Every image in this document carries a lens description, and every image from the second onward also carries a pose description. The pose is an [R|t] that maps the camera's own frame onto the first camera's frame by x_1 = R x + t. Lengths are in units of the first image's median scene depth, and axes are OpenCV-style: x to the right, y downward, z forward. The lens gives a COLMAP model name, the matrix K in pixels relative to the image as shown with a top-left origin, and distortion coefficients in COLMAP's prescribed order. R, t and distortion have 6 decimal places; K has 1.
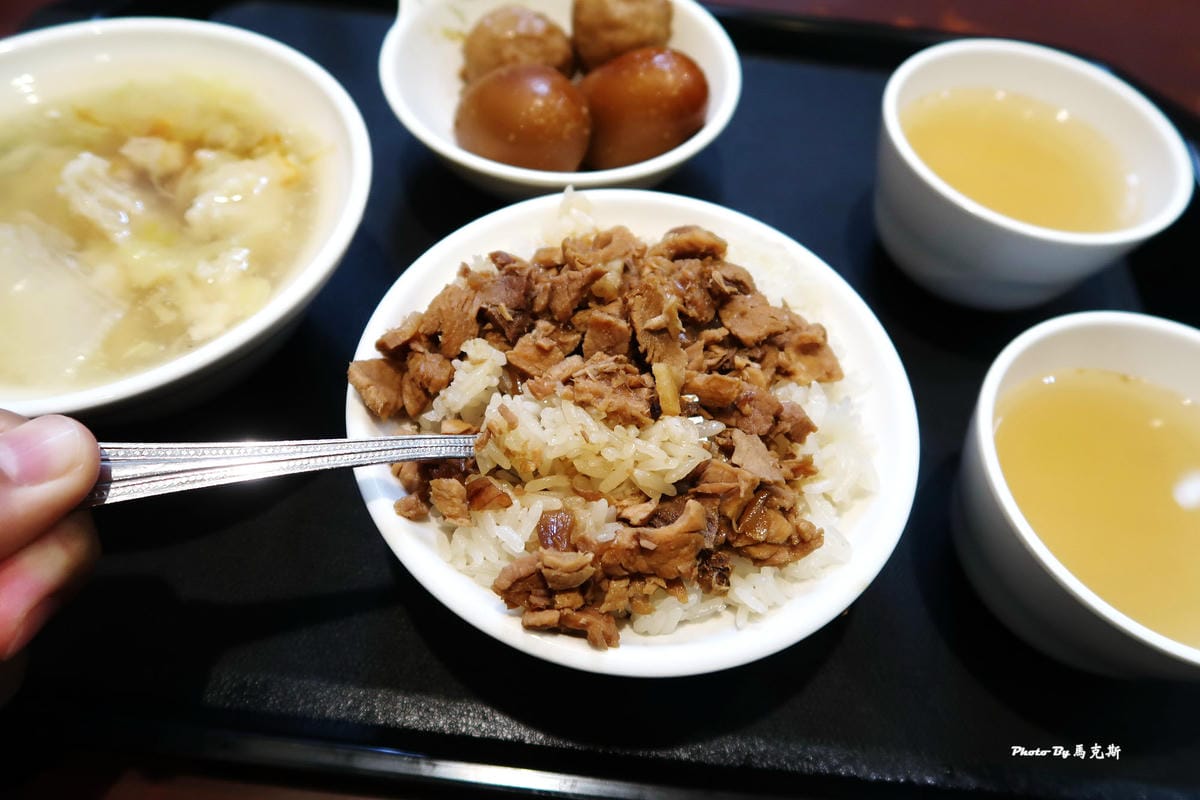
lens RADIAL K [[818.4, 0, 601.0], [0, 818.4, 393.8], [0, 0, 1]] dist [-0.006515, -0.002890]
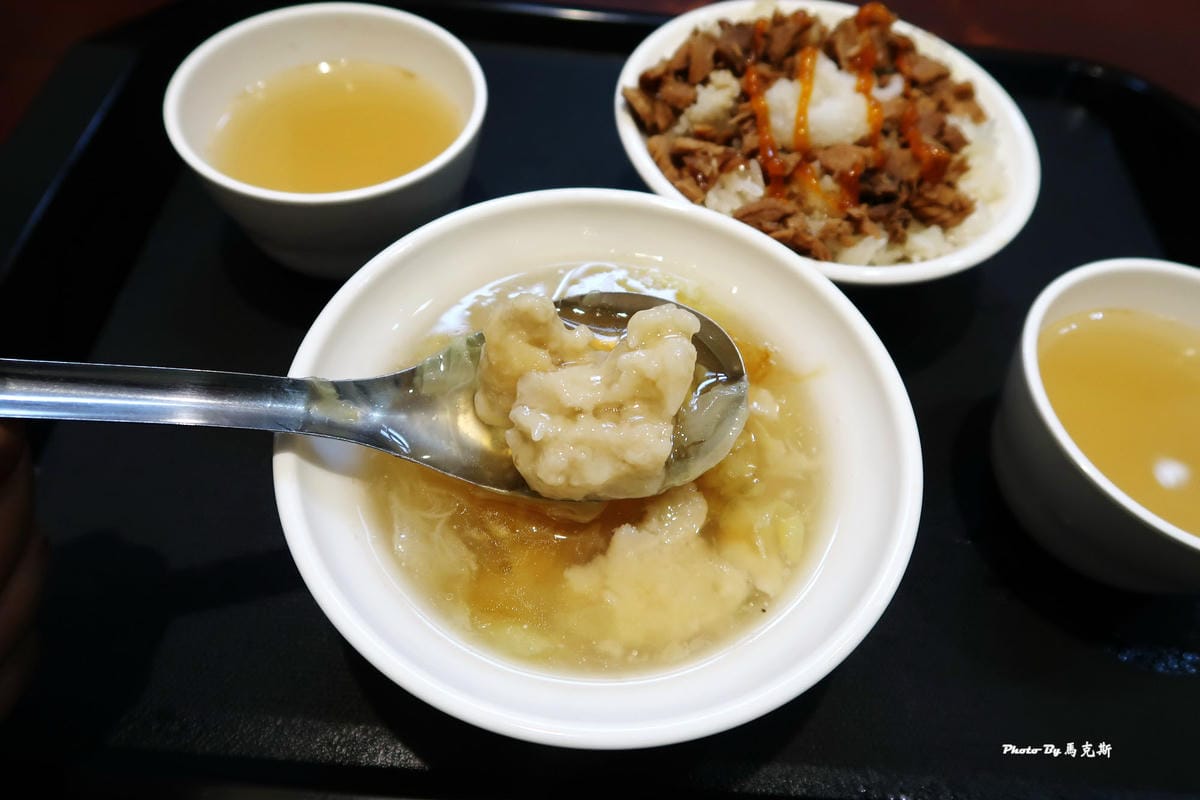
lens RADIAL K [[818.4, 0, 601.0], [0, 818.4, 393.8], [0, 0, 1]] dist [-0.006515, -0.002890]
pose [[0.998826, 0.039629, -0.027853, -0.275230], [-0.039217, 0.999115, 0.015182, 0.442272], [0.028430, -0.014072, 0.999497, -0.350765]]
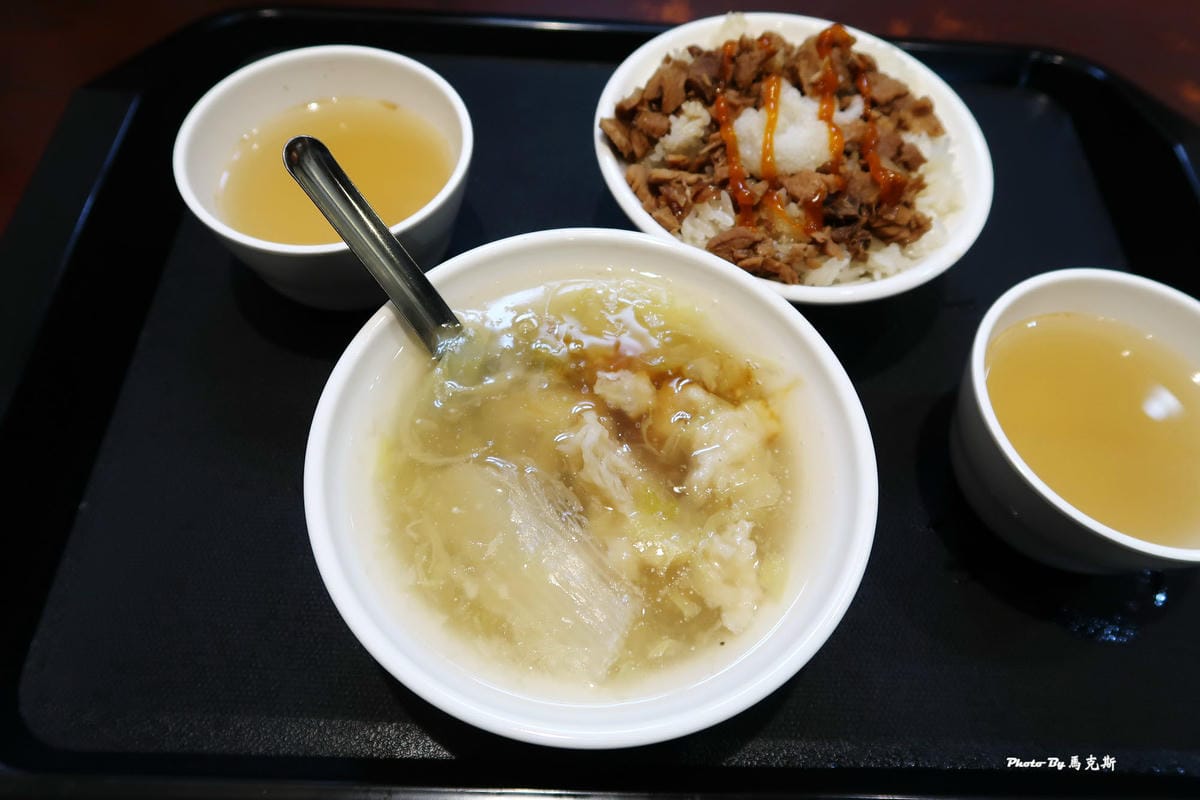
lens RADIAL K [[818.4, 0, 601.0], [0, 818.4, 393.8], [0, 0, 1]] dist [-0.006515, -0.002890]
pose [[0.999685, -0.002567, -0.024979, -0.261776], [0.004430, 0.997189, 0.074801, 0.331009], [0.024717, -0.074888, 0.996886, -0.460402]]
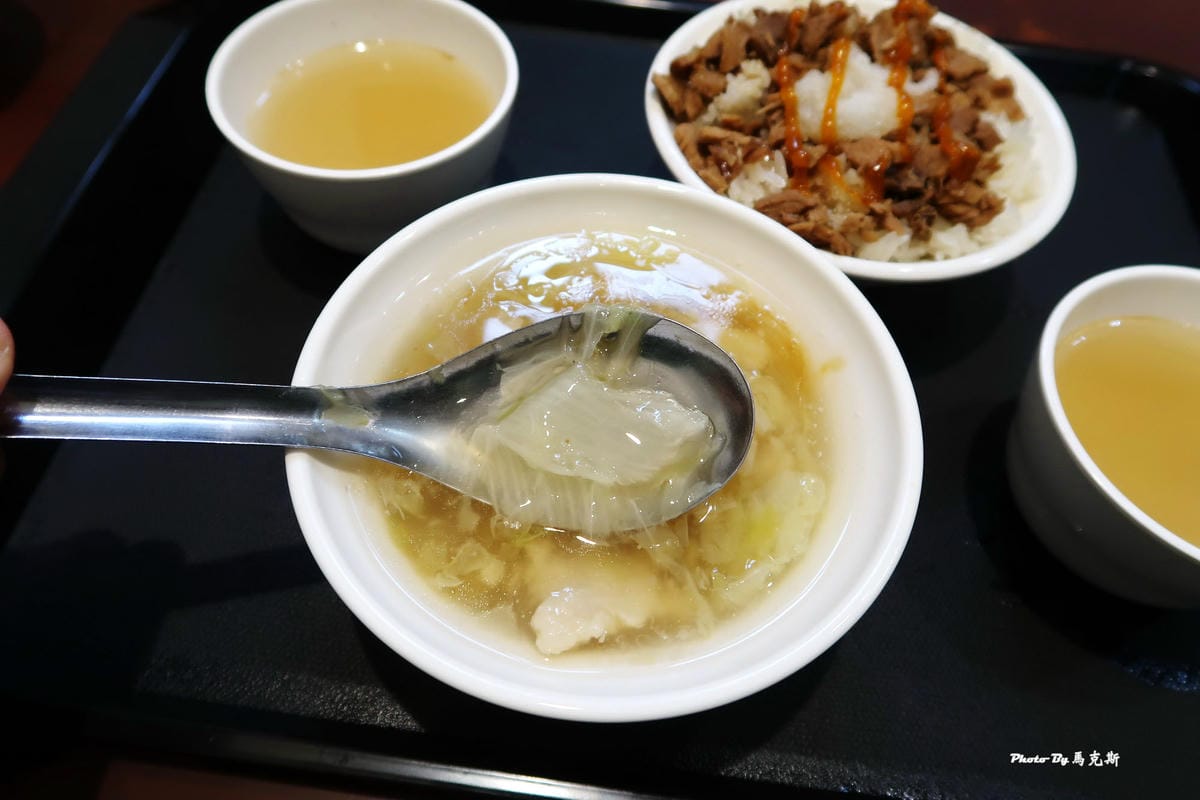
lens RADIAL K [[818.4, 0, 601.0], [0, 818.4, 393.8], [0, 0, 1]] dist [-0.006515, -0.002890]
pose [[0.992851, 0.088183, -0.080445, -0.228368], [-0.085582, 0.995708, 0.035234, 0.442857], [0.083207, -0.028097, 0.996136, -0.364570]]
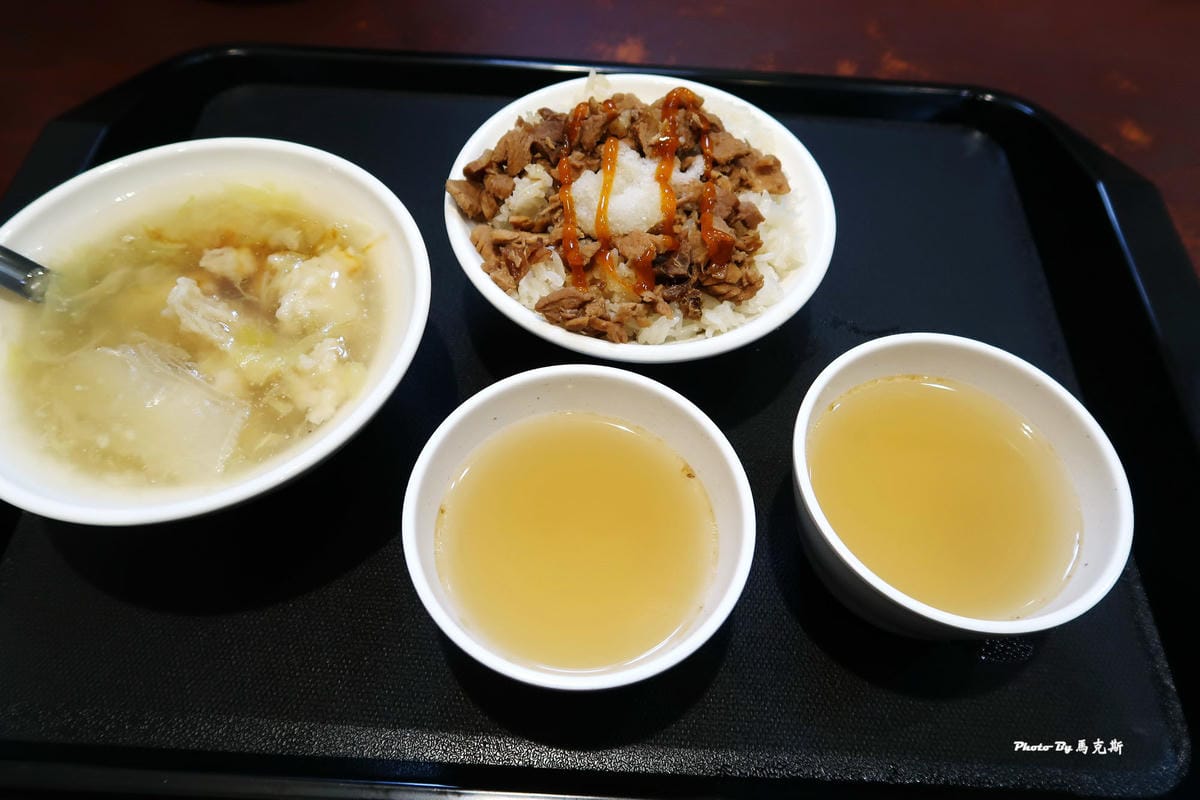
lens RADIAL K [[818.4, 0, 601.0], [0, 818.4, 393.8], [0, 0, 1]] dist [-0.006515, -0.002890]
pose [[0.999325, -0.010617, -0.035157, 0.020184], [0.011905, 0.999257, 0.036652, 0.289914], [0.034742, -0.037046, 0.998709, -0.468529]]
